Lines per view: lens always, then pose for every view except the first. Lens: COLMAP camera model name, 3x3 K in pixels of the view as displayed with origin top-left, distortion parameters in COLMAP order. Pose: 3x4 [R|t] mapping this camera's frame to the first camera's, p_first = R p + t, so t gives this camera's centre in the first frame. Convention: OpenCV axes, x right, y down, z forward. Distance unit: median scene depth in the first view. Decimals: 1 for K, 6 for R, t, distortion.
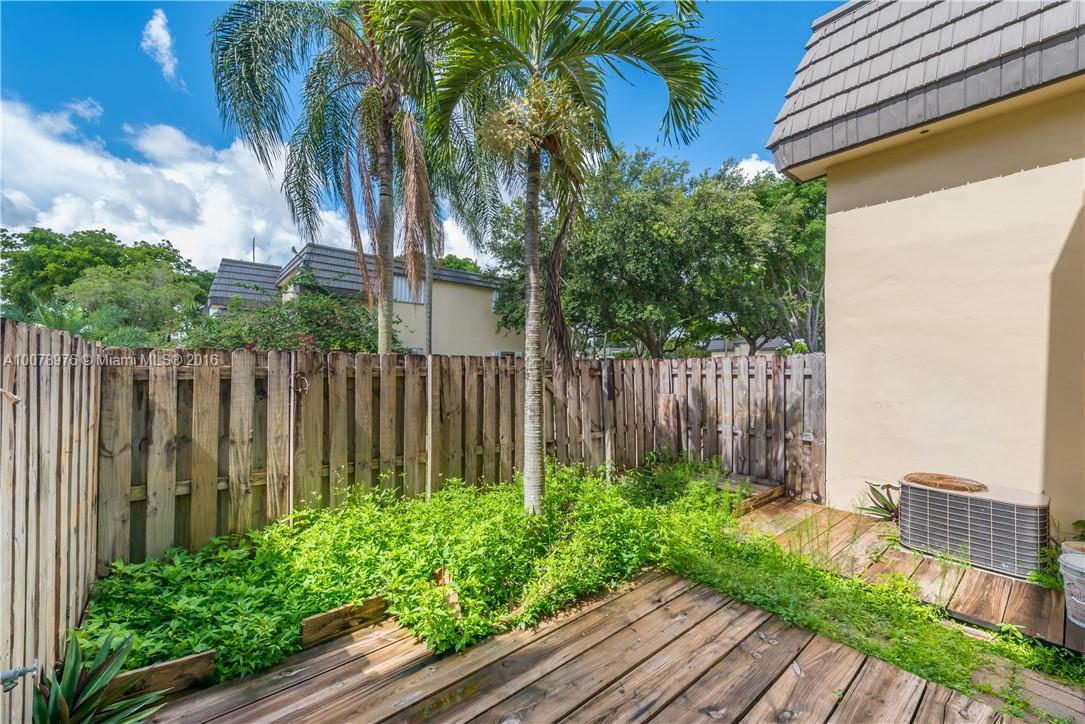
lens RADIAL K [[427.8, 0, 539.3], [0, 427.8, 366.6], [0, 0, 1]] dist [0.022324, -0.004791]
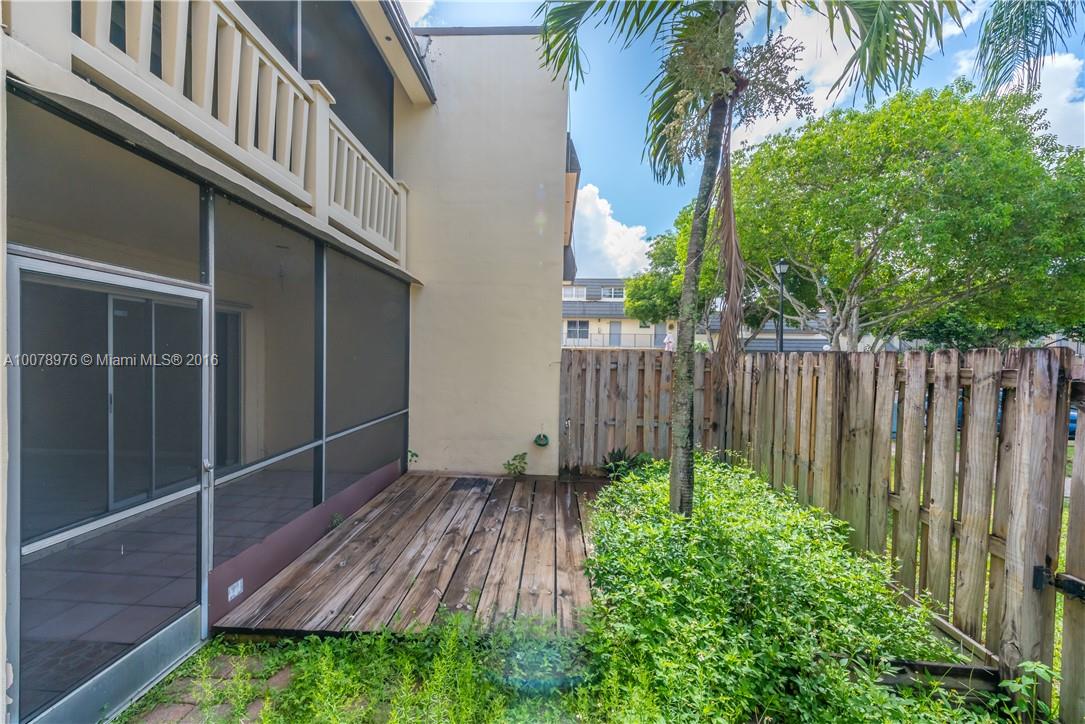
lens RADIAL K [[427.8, 0, 539.3], [0, 427.8, 366.6], [0, 0, 1]] dist [0.022324, -0.004791]
pose [[-0.673257, -0.010208, -0.739339, 0.705207], [-0.023806, 0.999686, 0.007875, 0.006552], [0.739026, 0.022903, -0.673288, 1.083341]]
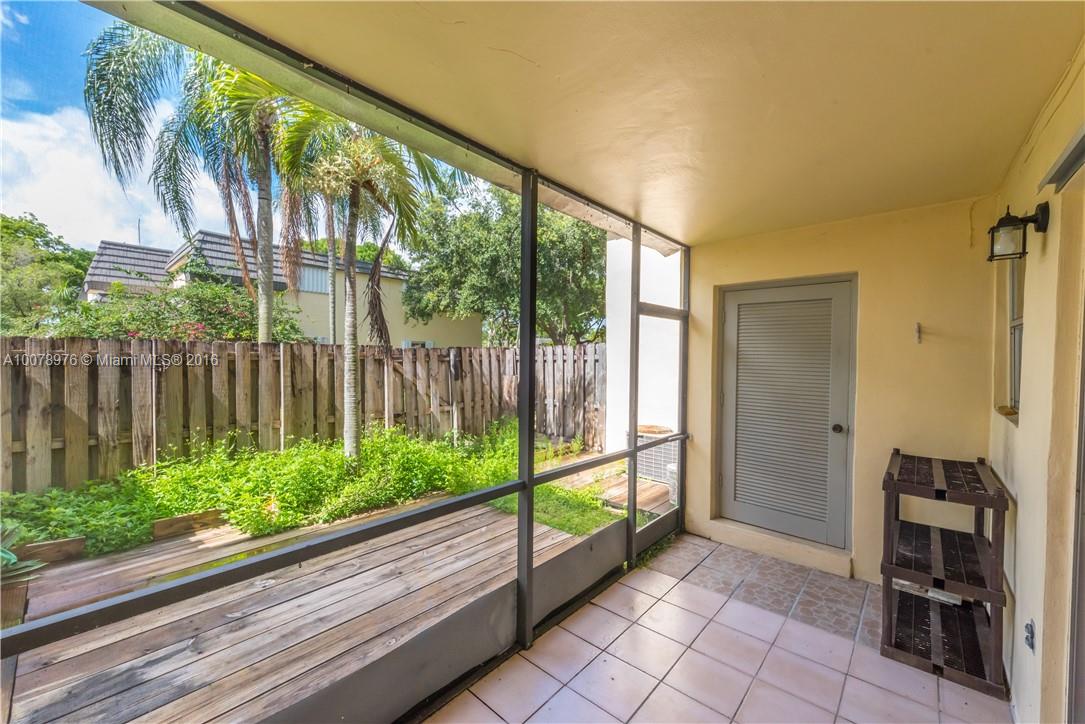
lens RADIAL K [[427.8, 0, 539.3], [0, 427.8, 366.6], [0, 0, 1]] dist [0.022324, -0.004791]
pose [[0.989041, -0.003871, 0.147587, 0.293994], [0.000378, 0.999719, 0.023689, 0.011334], [-0.147637, -0.023373, 0.988765, -0.356137]]
